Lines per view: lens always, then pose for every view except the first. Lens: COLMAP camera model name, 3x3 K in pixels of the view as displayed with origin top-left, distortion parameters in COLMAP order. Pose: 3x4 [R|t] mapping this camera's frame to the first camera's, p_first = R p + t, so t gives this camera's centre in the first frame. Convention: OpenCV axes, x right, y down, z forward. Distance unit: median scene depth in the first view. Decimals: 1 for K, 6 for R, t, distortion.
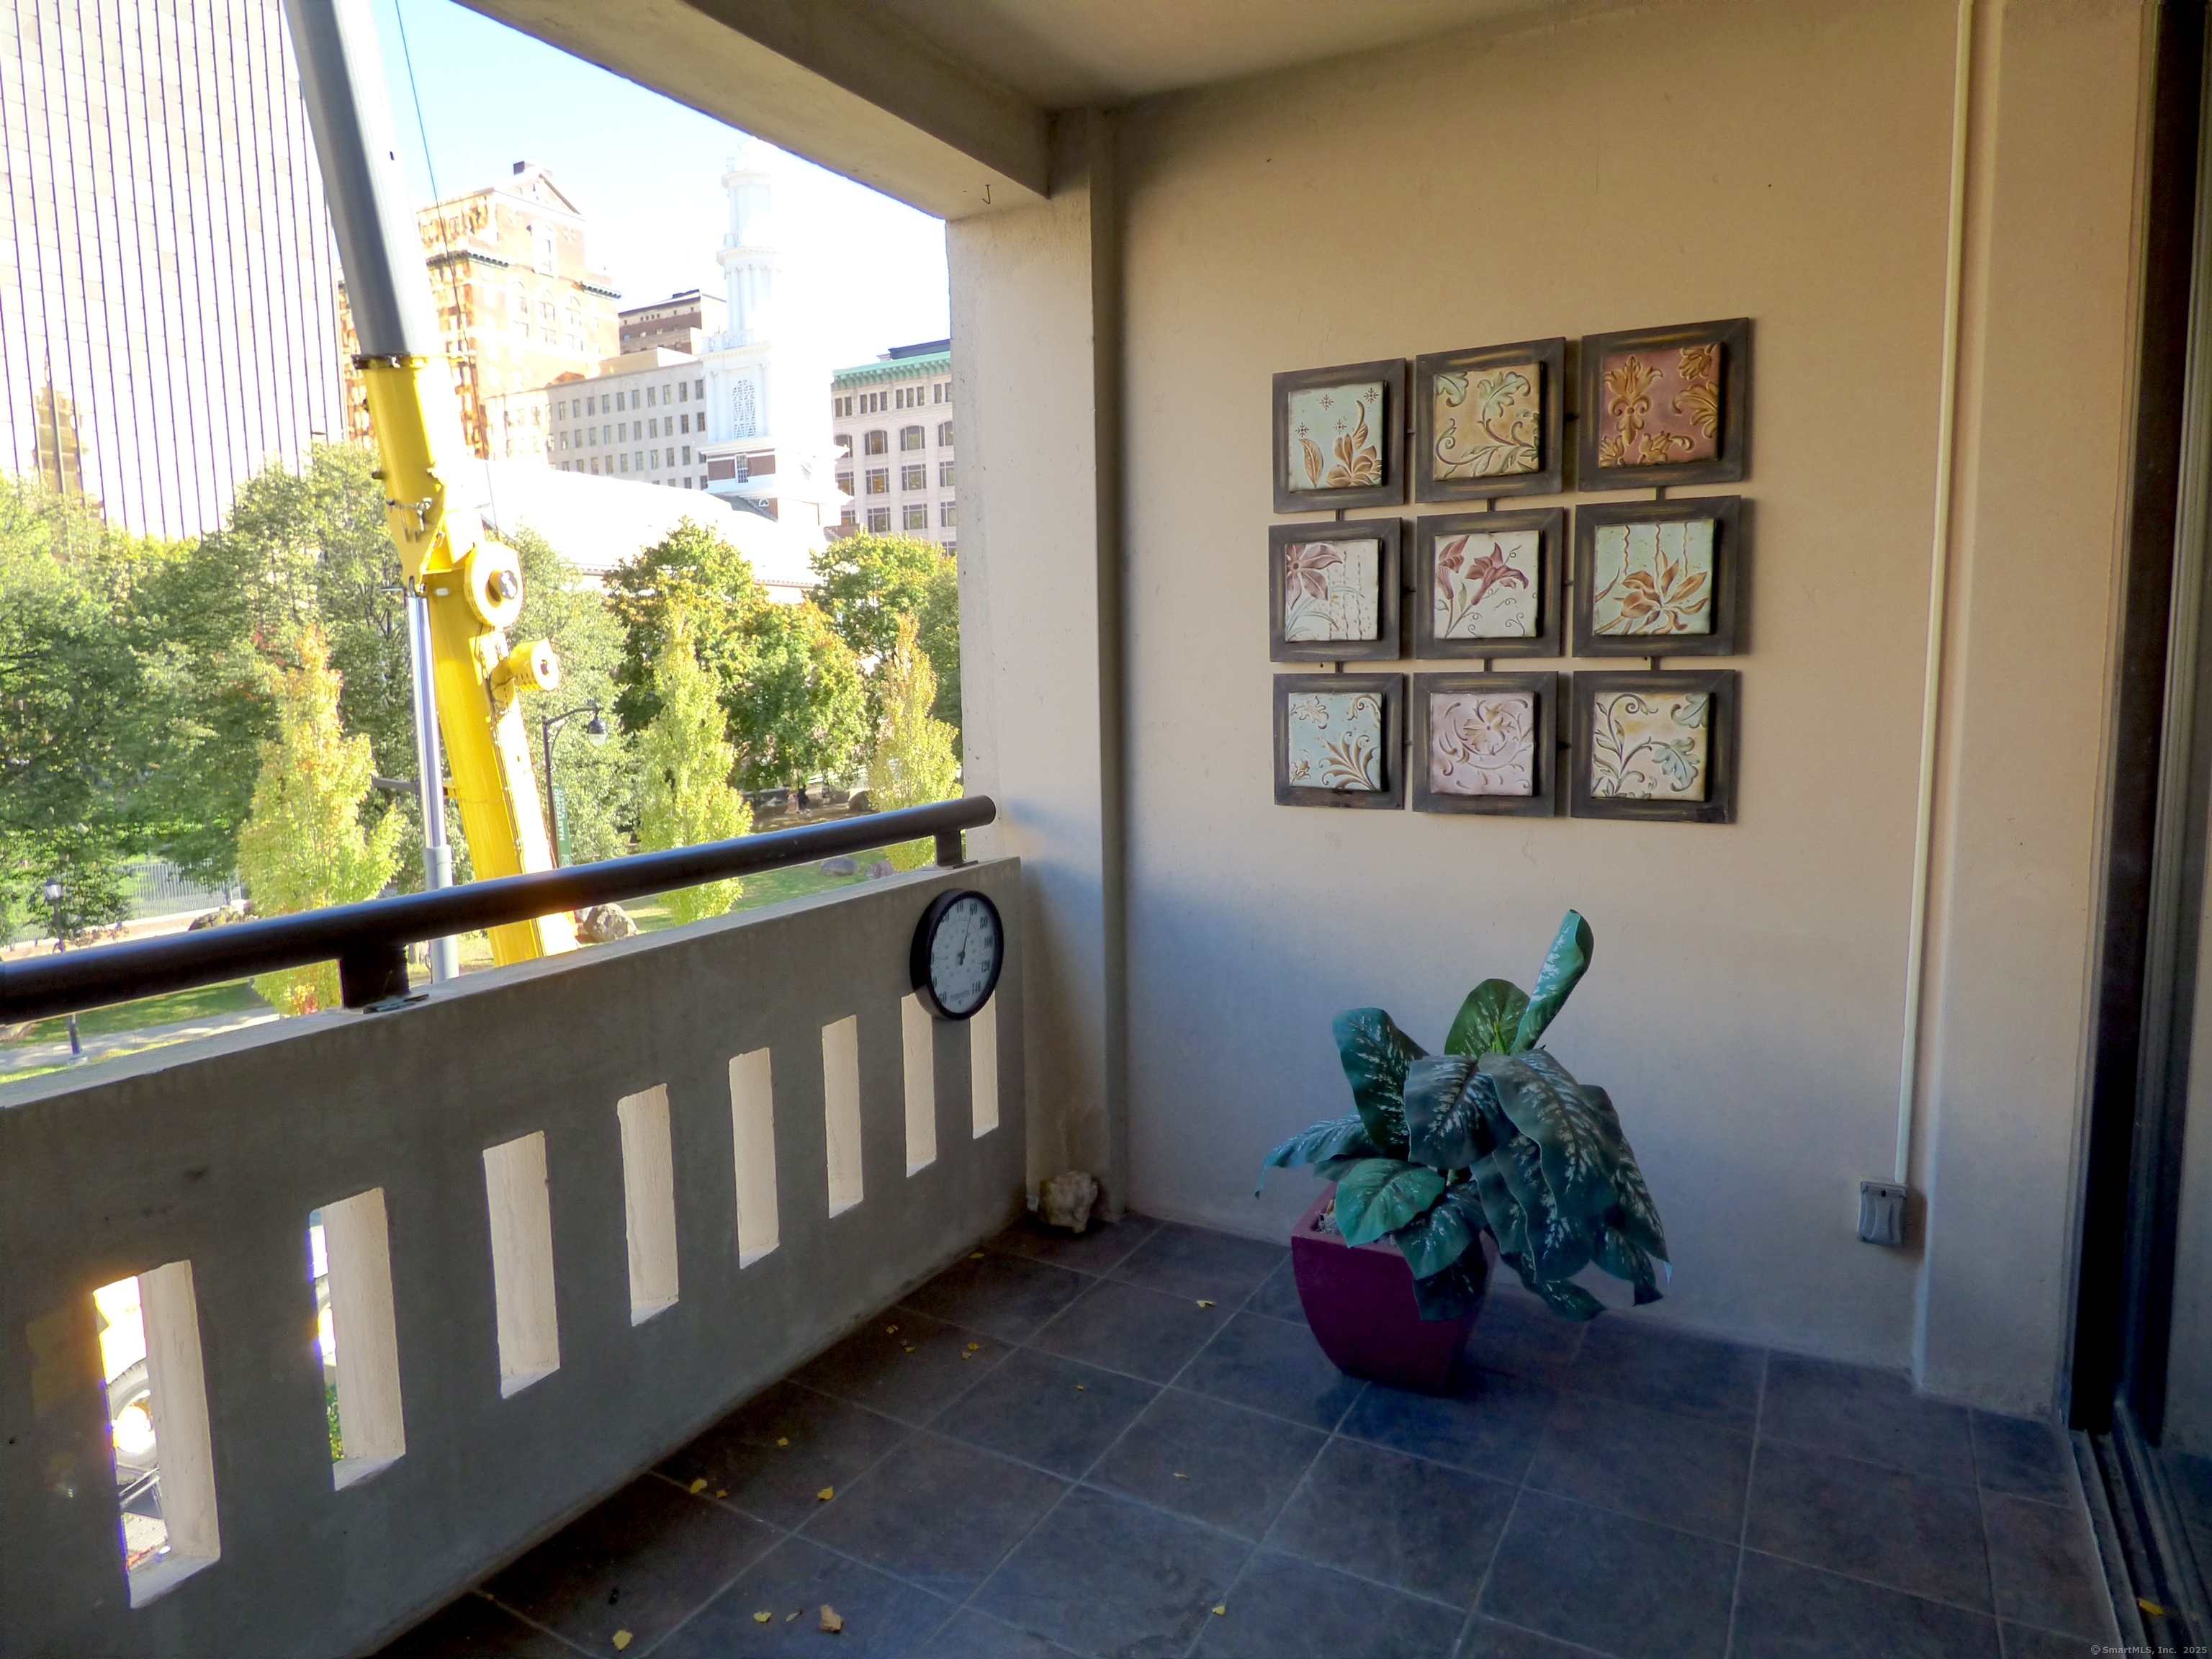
lens RADIAL K [[1331.2, 0, 1106.6], [0, 1331.2, 822.6], [0, 0, 1]] dist [0.000676, 0.000032]
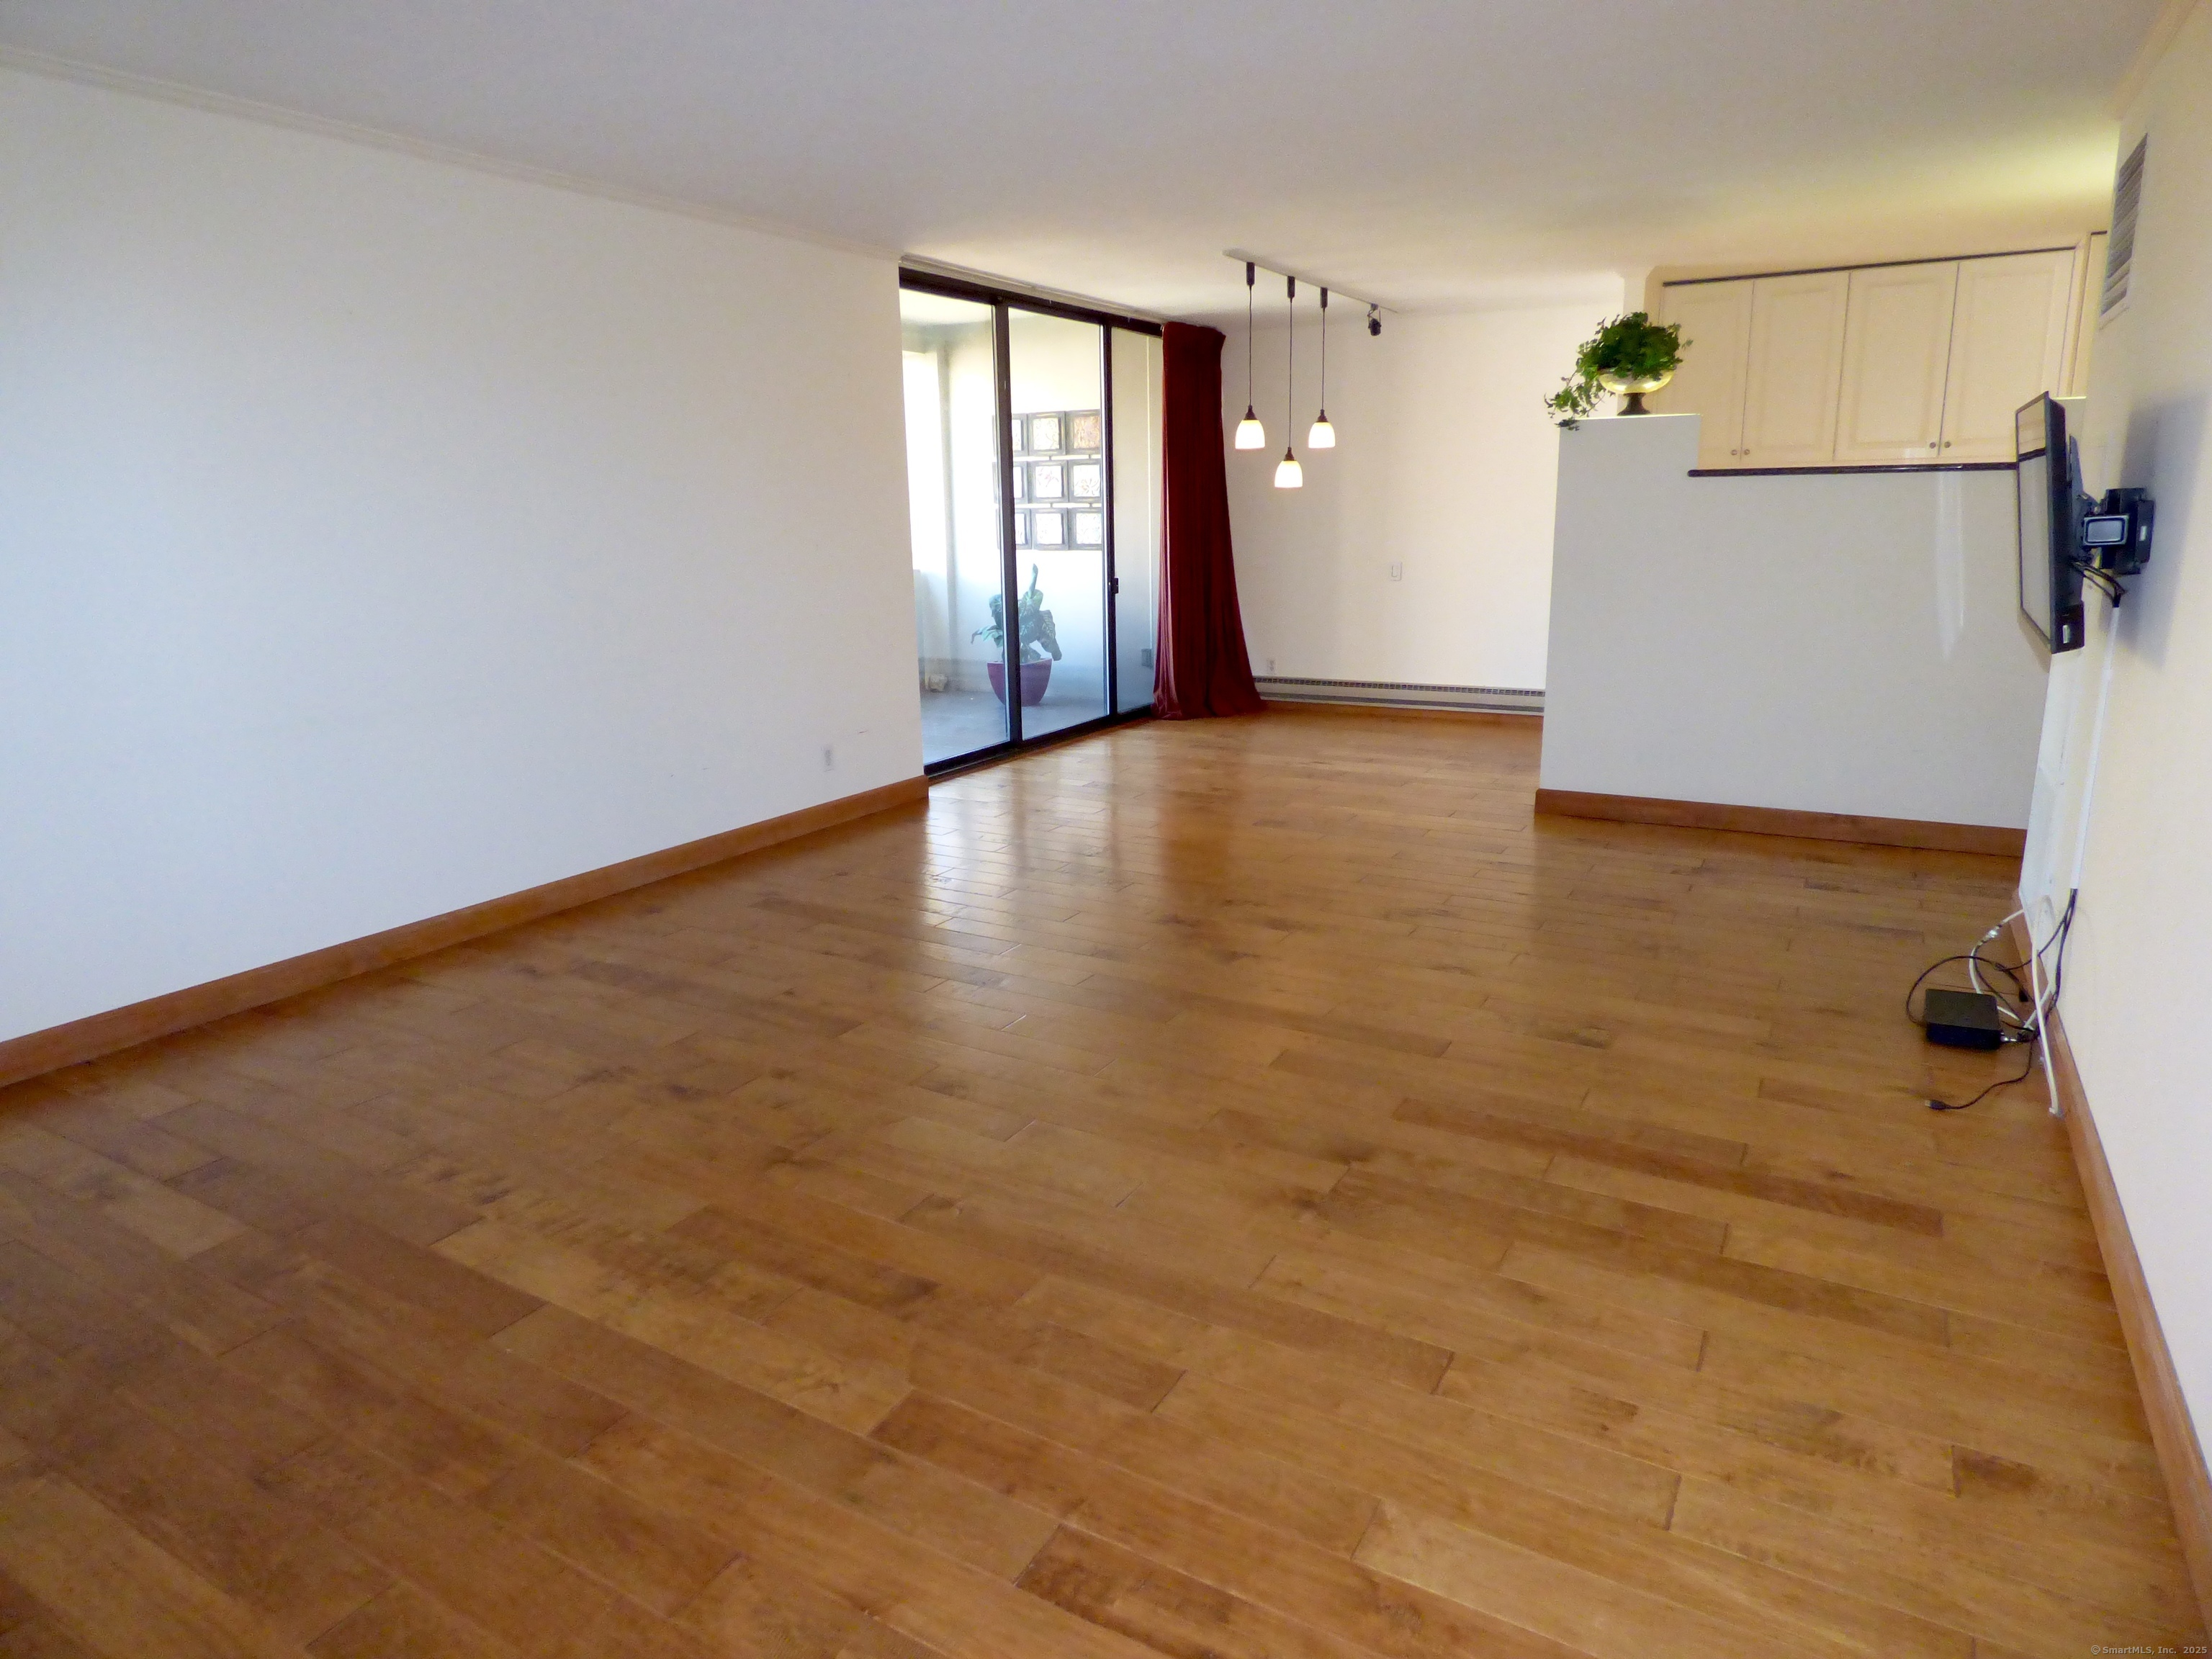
lens RADIAL K [[1331.2, 0, 1107.2], [0, 1331.2, 825.2], [0, 0, 1]] dist [0.000676, 0.000032]
pose [[0.999996, 0.000701, -0.002766, 0.456511], [-0.000368, 0.992952, 0.118517, 0.302053], [0.002830, -0.118516, 0.992948, -2.580211]]
